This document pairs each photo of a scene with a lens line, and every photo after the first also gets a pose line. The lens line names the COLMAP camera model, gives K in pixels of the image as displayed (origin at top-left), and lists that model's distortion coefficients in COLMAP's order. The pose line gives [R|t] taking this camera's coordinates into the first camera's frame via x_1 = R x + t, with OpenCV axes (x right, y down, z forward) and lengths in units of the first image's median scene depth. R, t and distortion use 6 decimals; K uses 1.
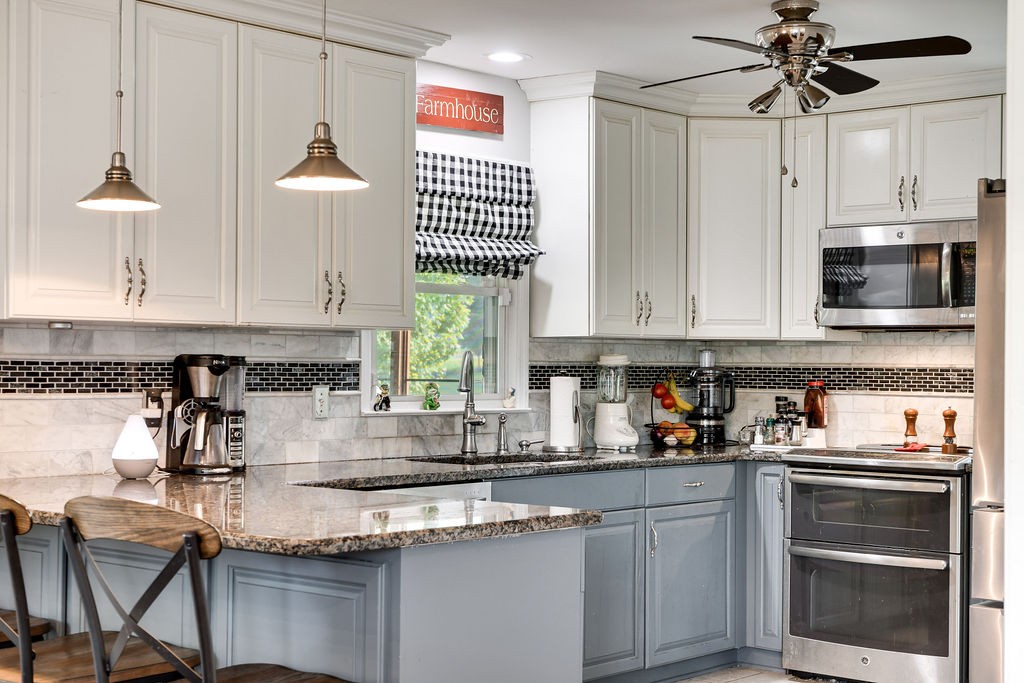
lens RADIAL K [[1591.0, 0, 511.8], [0, 1591.0, 358.4], [0, 0, 1]] dist [0.012719, 0.021107]
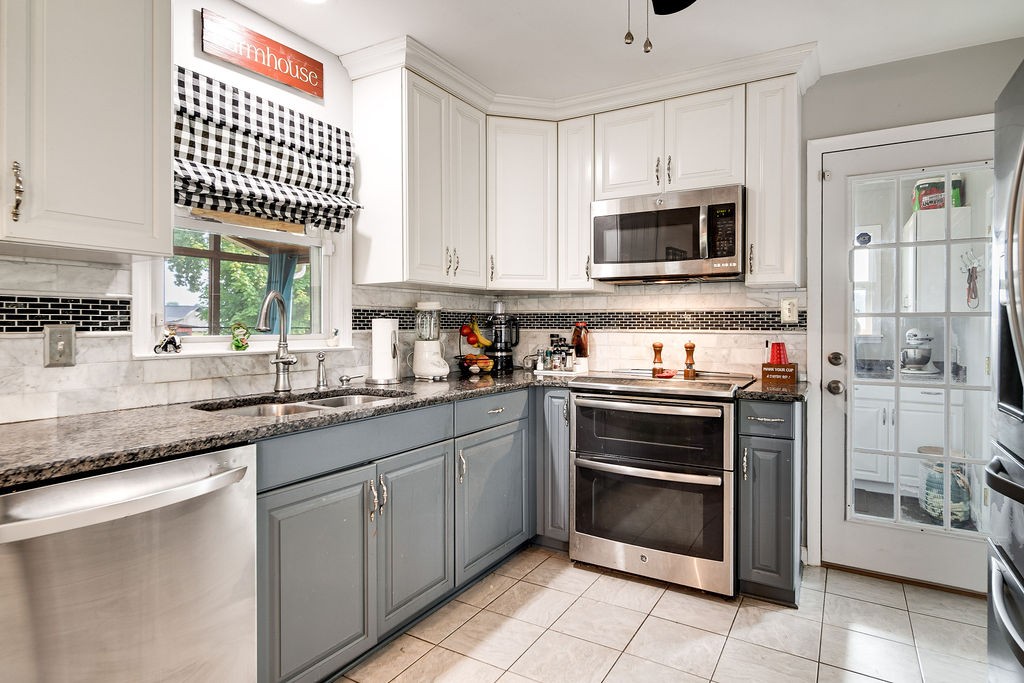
lens RADIAL K [[556.8, 0, 513.5], [0, 556.8, 323.9], [0, 0, 1]] dist [0.001204, 0.000131]
pose [[0.983243, -0.006451, 0.182188, 0.052038], [0.006107, 0.999978, 0.002446, 0.015001], [-0.182200, -0.001292, 0.983261, 0.586991]]
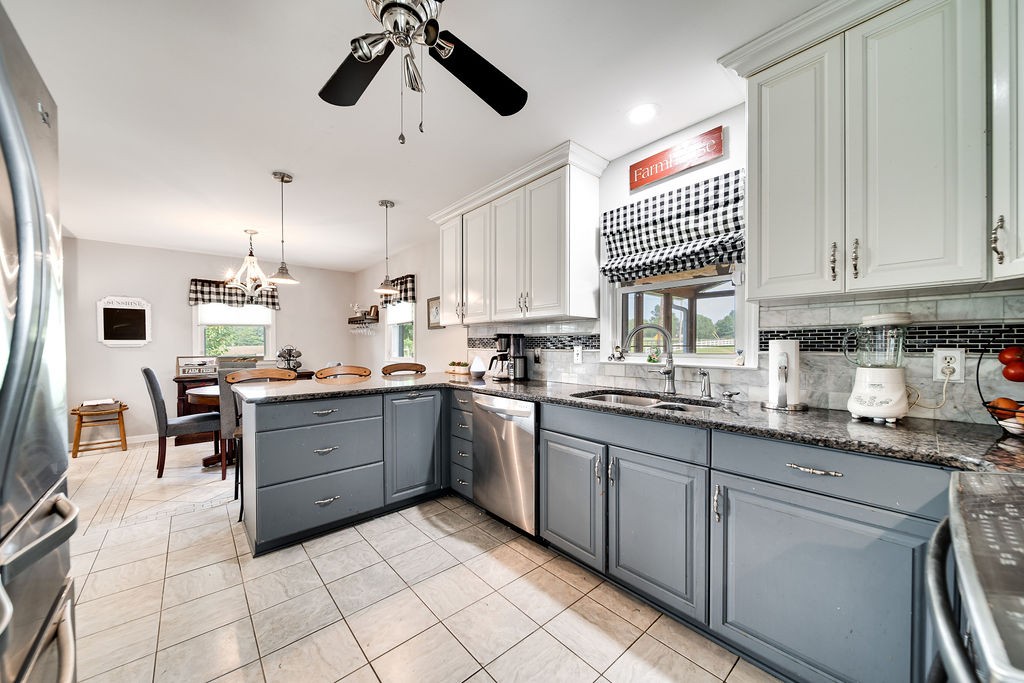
lens RADIAL K [[370.0, 0, 510.5], [0, 370.0, 348.9], [0, 0, 1]] dist [-0.000942, -0.000074]
pose [[-0.132888, -0.002983, -0.991127, 0.312167], [-0.000120, 0.999996, -0.002993, 0.018816], [0.991131, -0.000279, -0.132888, 0.854607]]
